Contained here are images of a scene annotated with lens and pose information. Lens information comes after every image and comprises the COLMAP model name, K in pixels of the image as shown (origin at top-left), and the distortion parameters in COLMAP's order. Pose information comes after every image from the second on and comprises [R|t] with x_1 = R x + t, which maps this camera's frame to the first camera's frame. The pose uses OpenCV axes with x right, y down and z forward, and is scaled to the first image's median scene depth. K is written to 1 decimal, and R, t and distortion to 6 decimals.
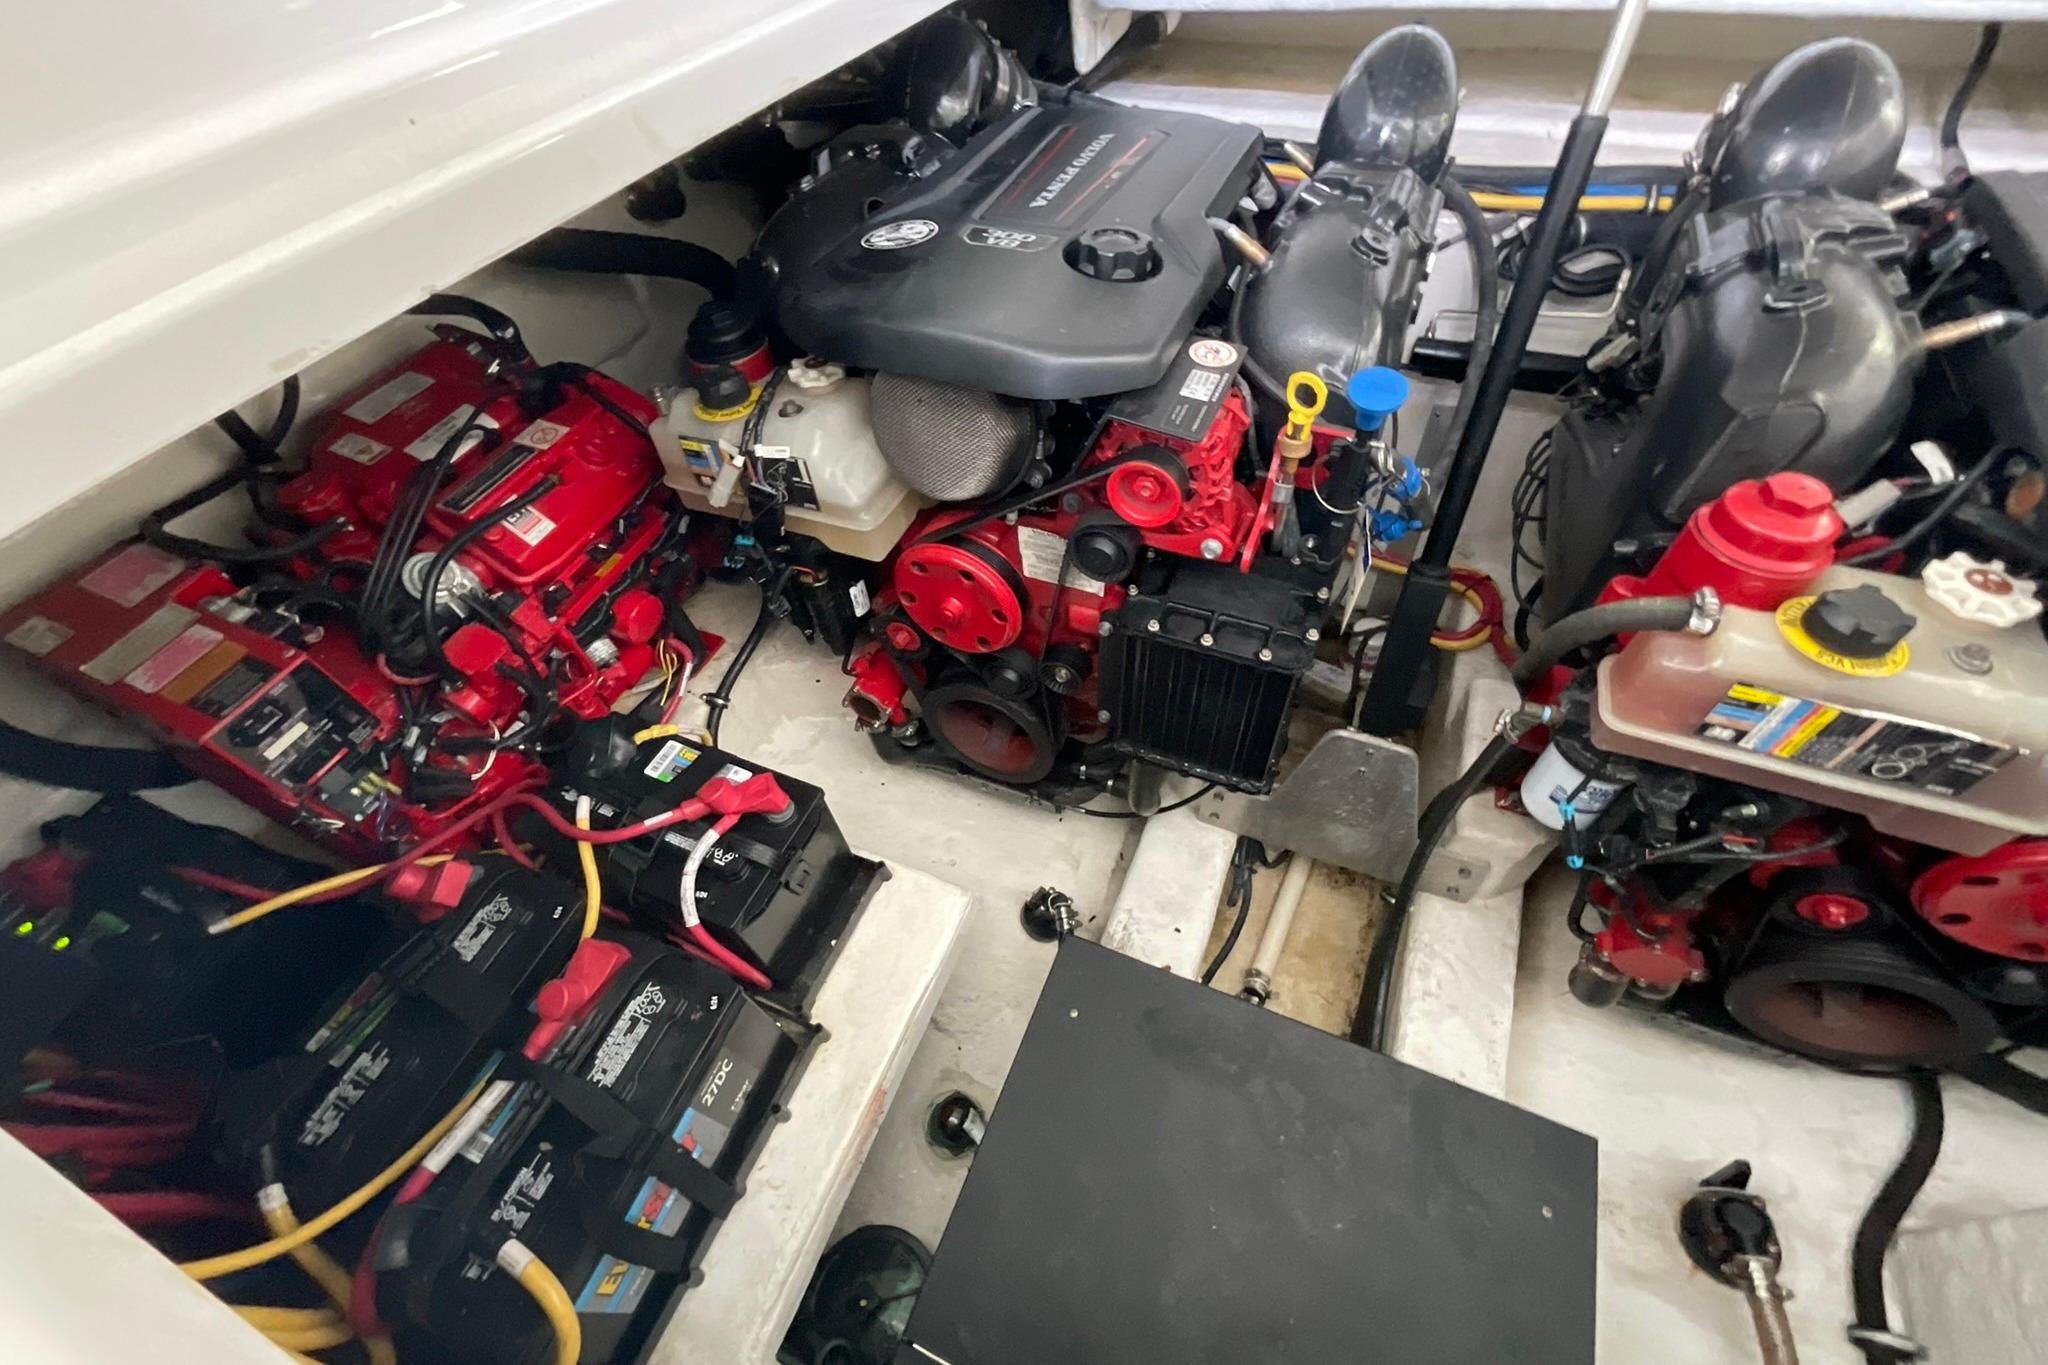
lens RADIAL K [[818.4, 0, 1025.5], [0, 818.4, 687.1], [0, 0, 1]] dist [0.003275, -0.001066]
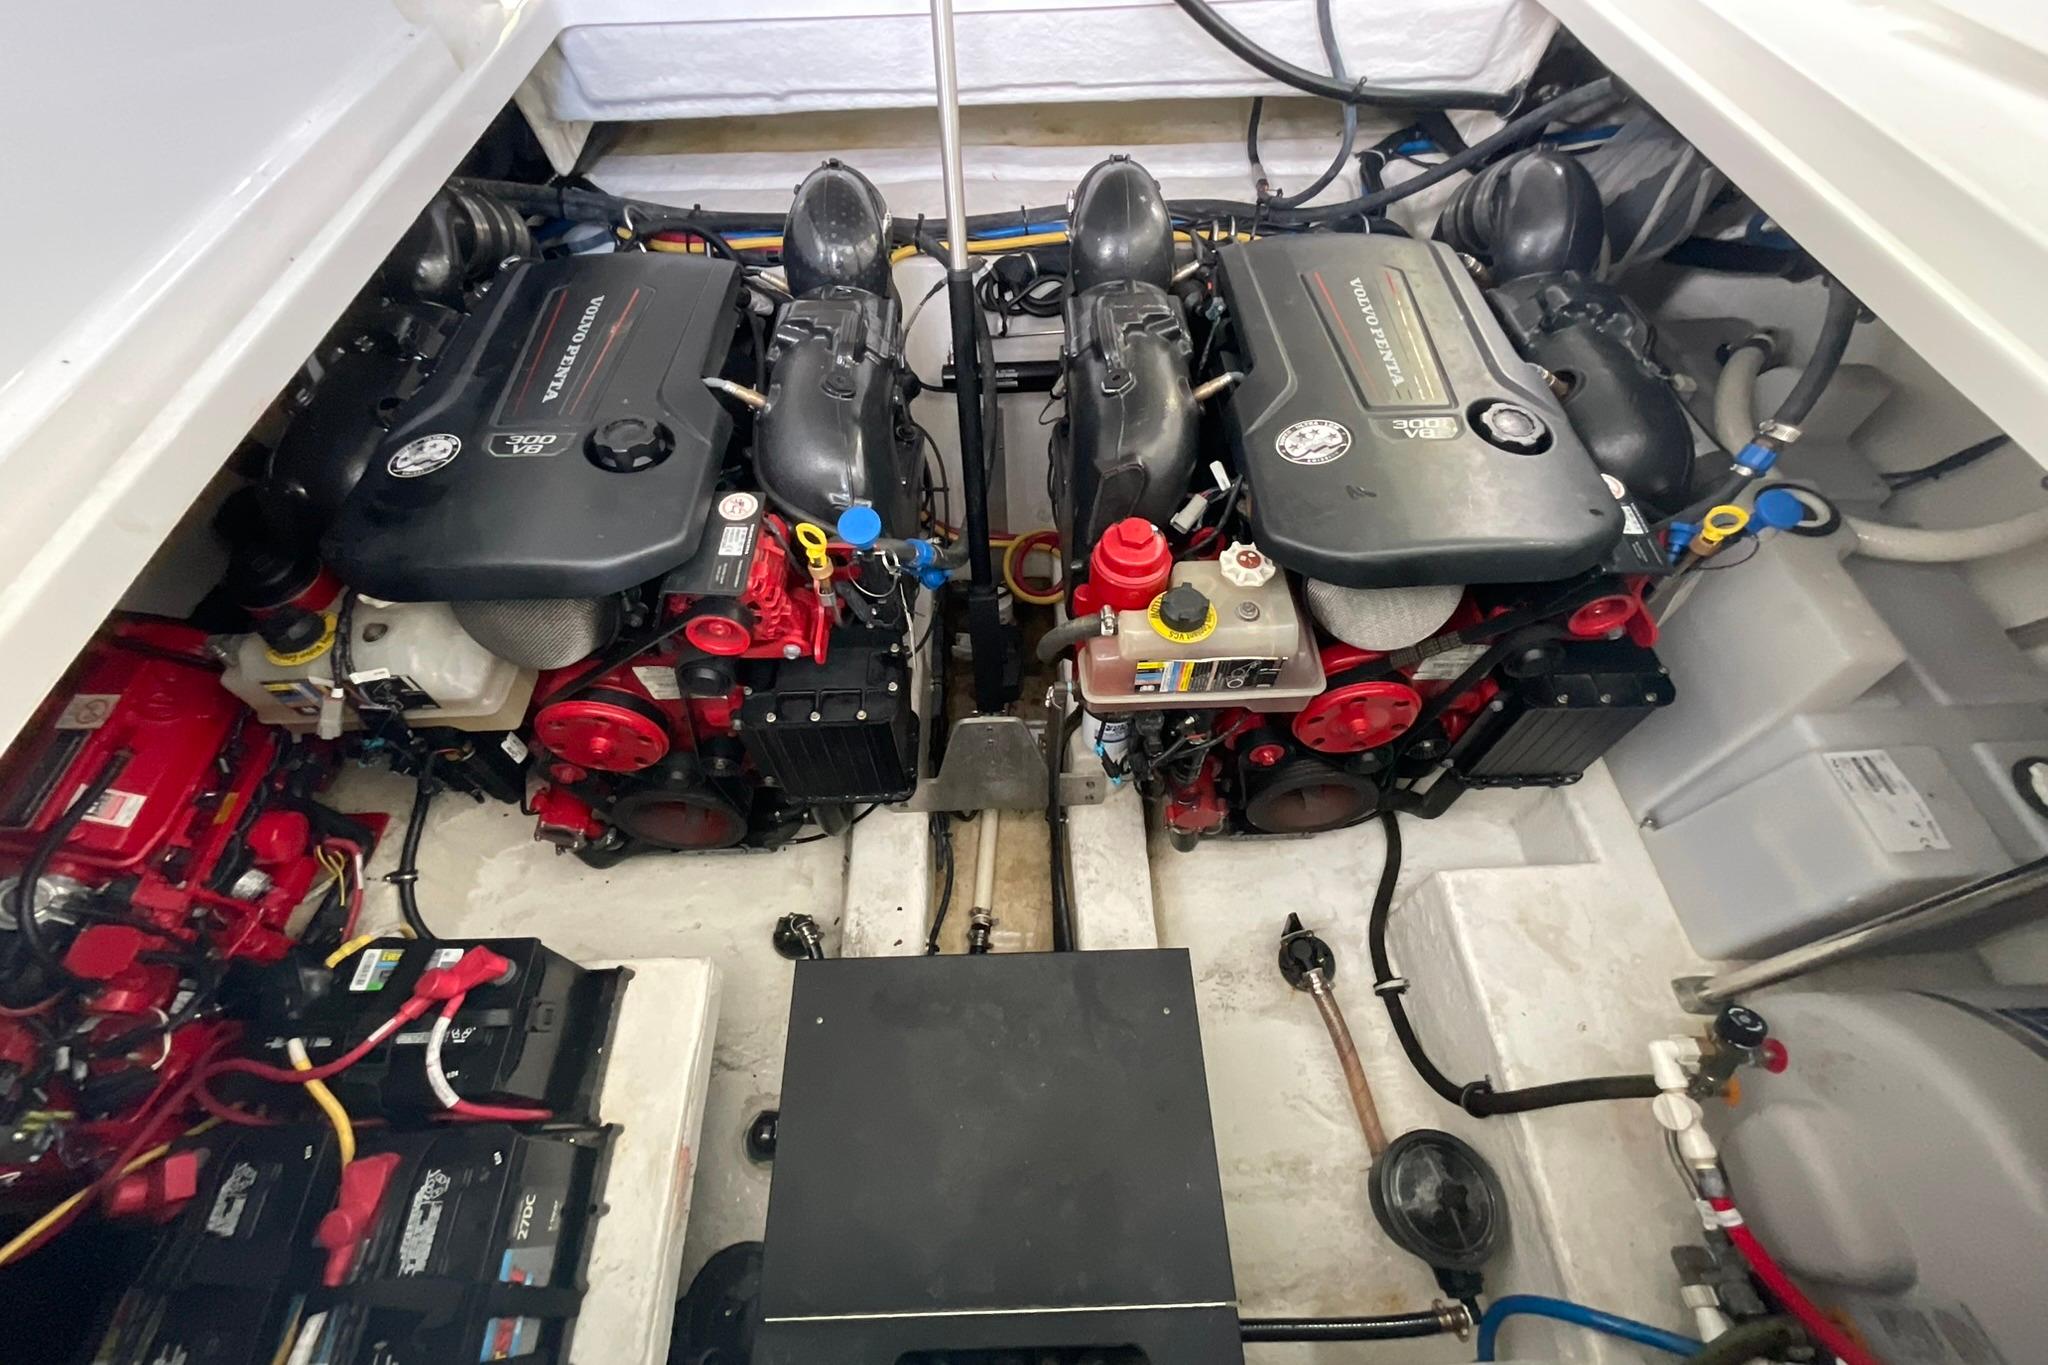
lens RADIAL K [[818.4, 0, 1019.2], [0, 818.4, 676.4], [0, 0, 1]] dist [0.003275, -0.001066]
pose [[0.906849, -0.317555, 0.277097, 0.161589], [0.298571, 0.948097, 0.109401, -0.146919], [-0.297455, -0.016477, 0.954594, -0.273434]]
